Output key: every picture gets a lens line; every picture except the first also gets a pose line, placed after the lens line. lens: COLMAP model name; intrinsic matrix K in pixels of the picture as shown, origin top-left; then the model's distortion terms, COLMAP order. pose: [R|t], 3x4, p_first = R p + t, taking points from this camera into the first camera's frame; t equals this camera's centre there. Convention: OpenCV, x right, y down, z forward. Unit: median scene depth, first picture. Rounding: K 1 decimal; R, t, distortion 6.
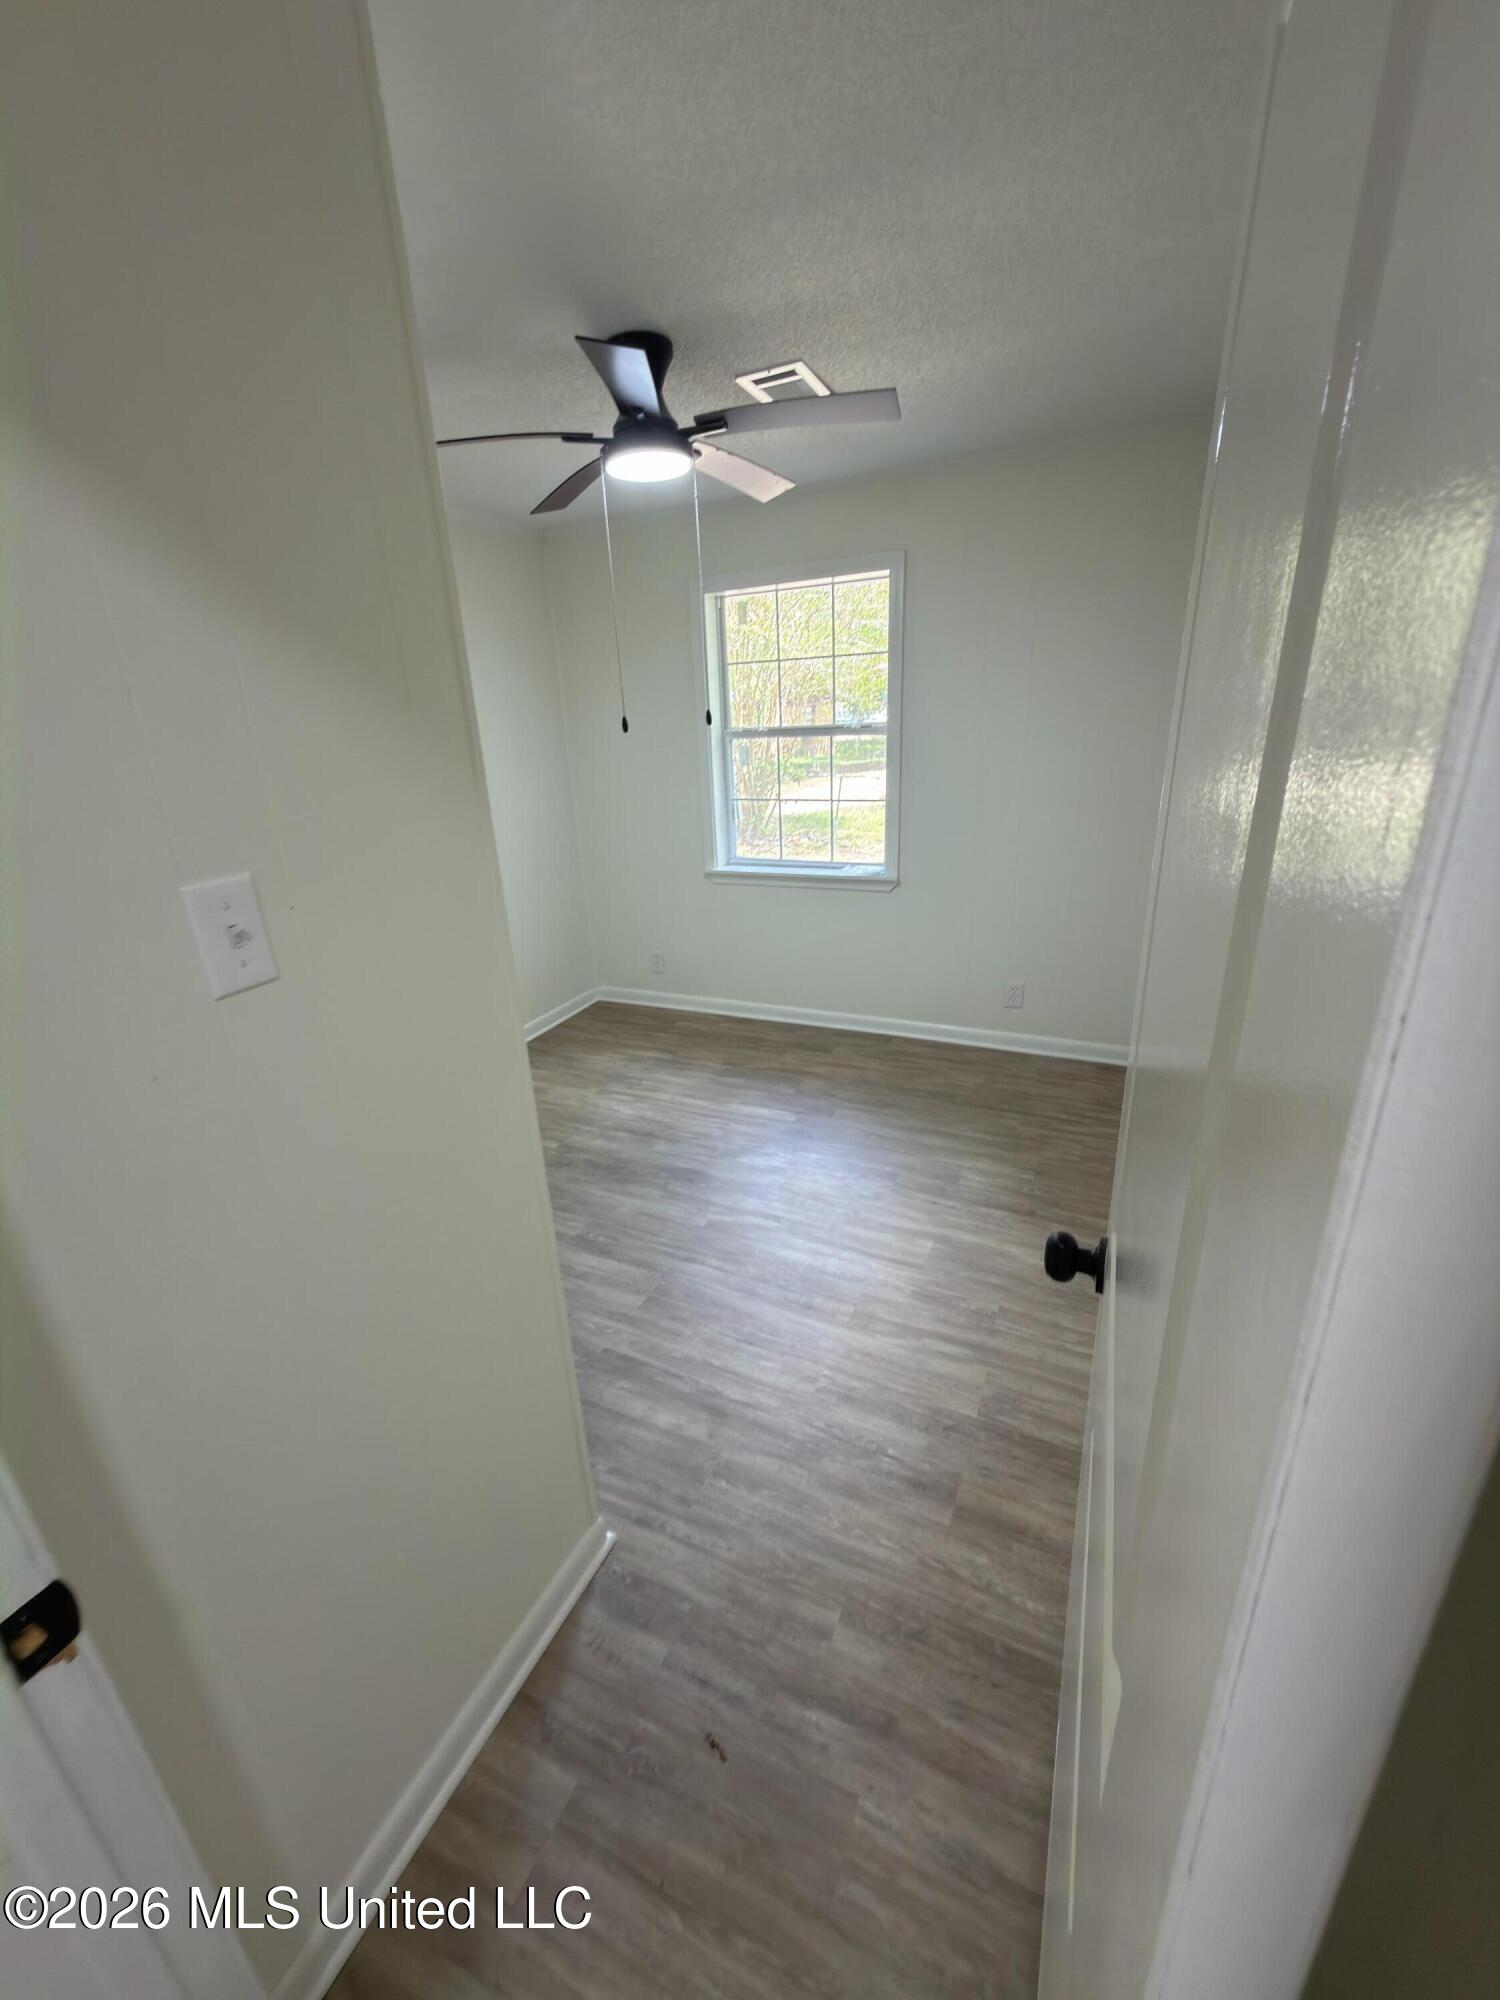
lens RADIAL K [[796.2, 0, 750.0], [0, 796.2, 1000.0], [0, 0, 1]] dist [0.002093, -0.000237]
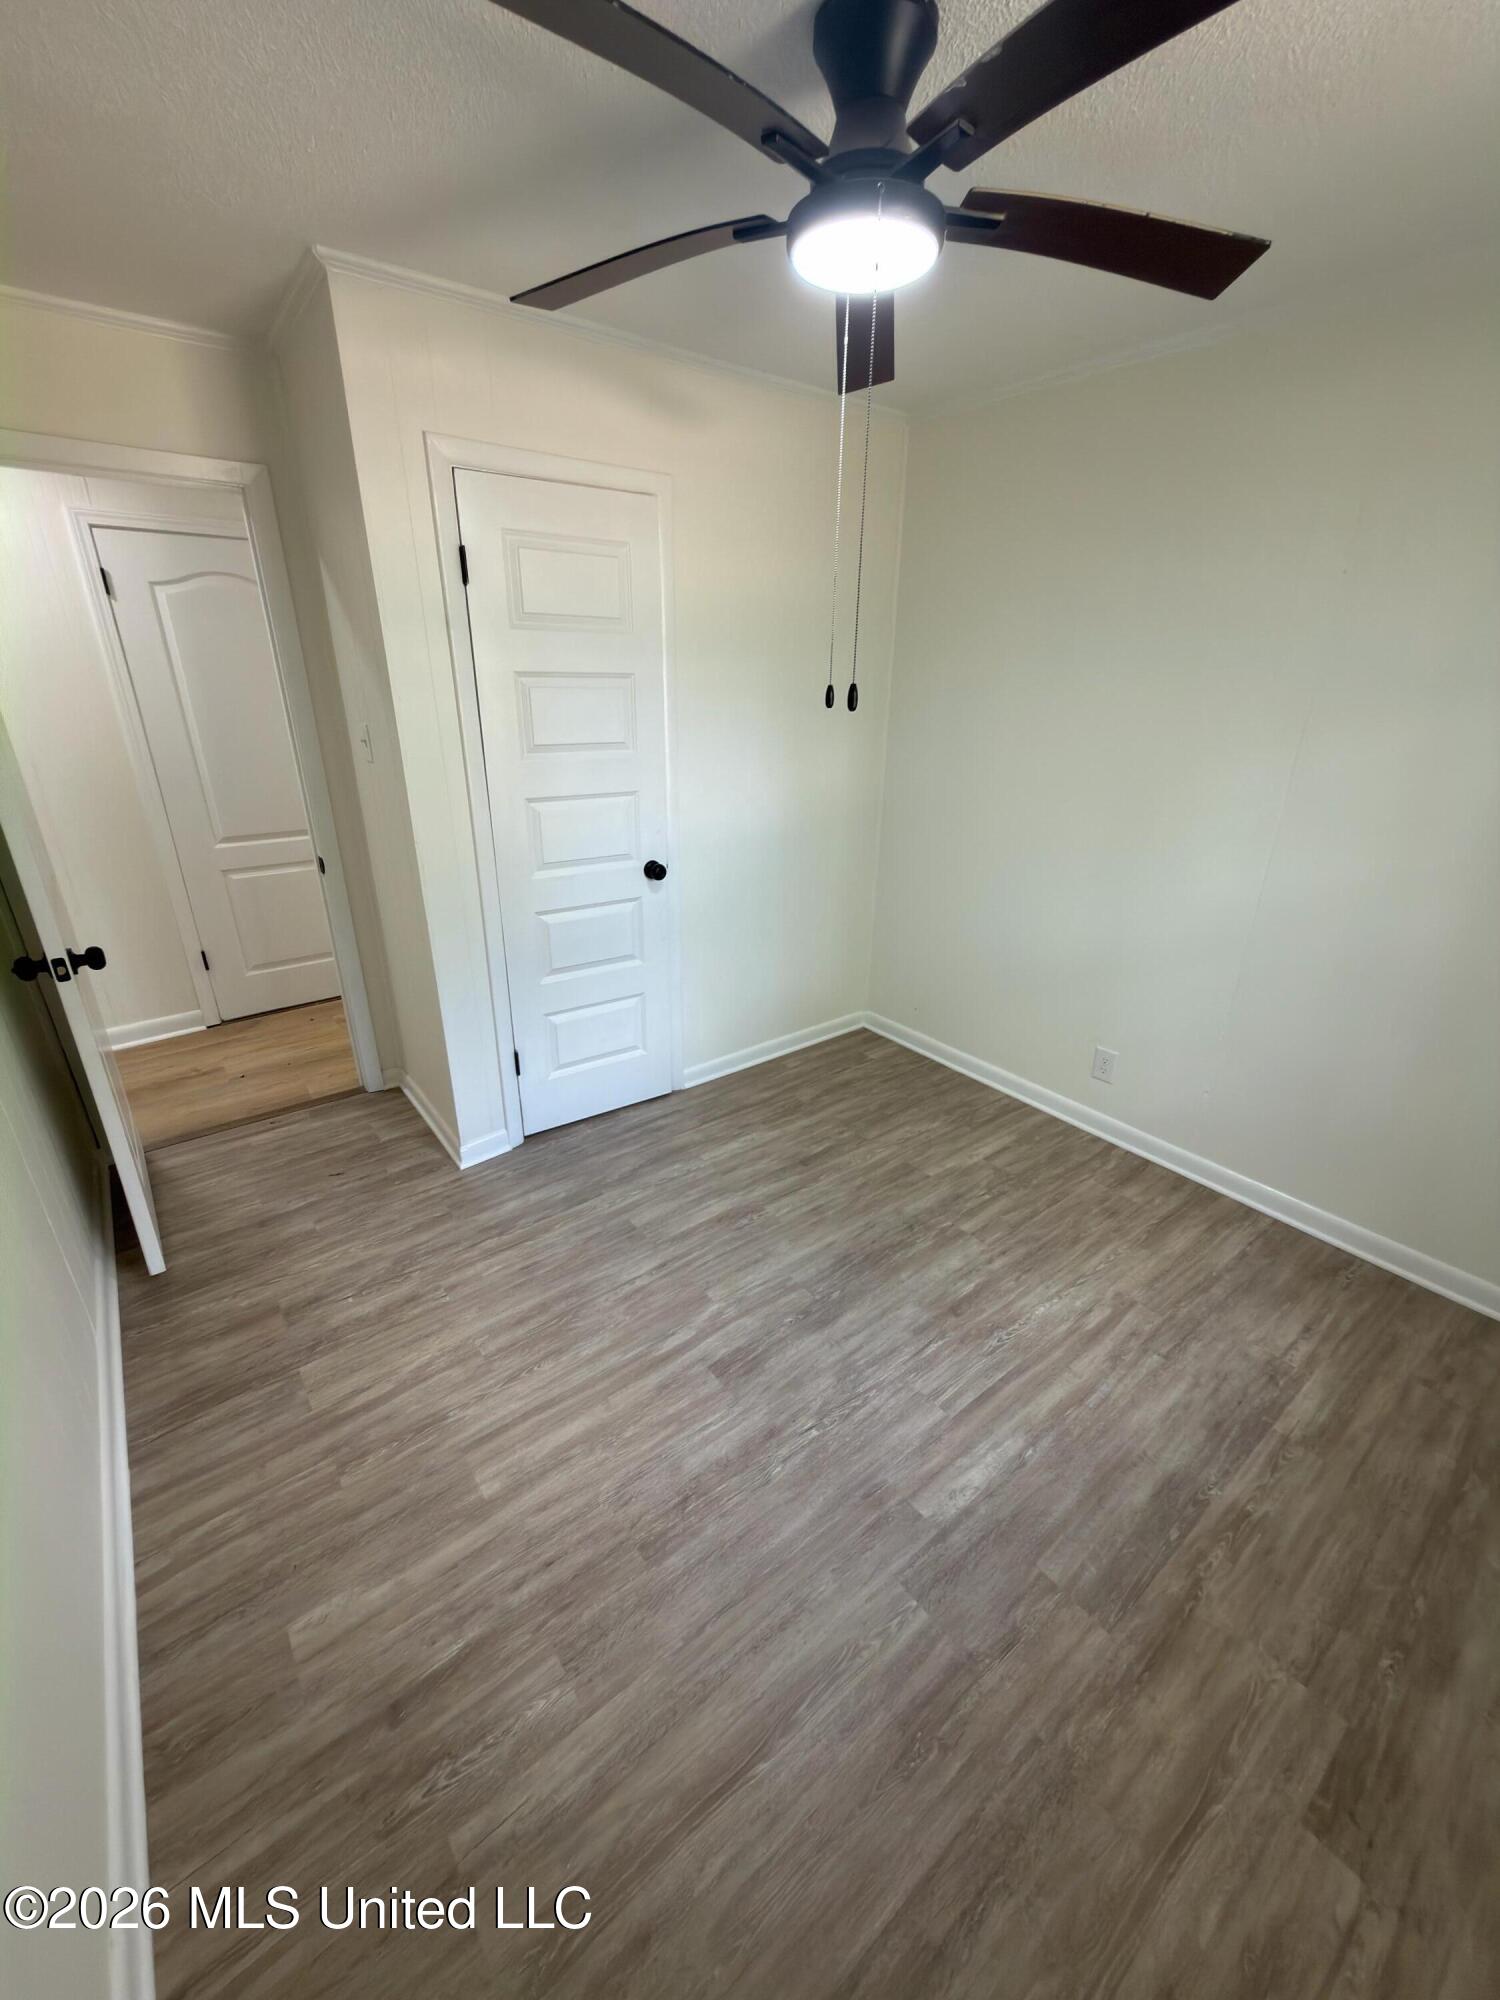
lens RADIAL K [[796.2, 0, 750.0], [0, 796.2, 1000.0], [0, 0, 1]] dist [0.002093, -0.000237]
pose [[-0.453566, 0.380972, -0.805691, 0.482639], [-0.289558, 0.791991, 0.537501, -0.431544], [0.842872, 0.477086, -0.248907, 1.091118]]
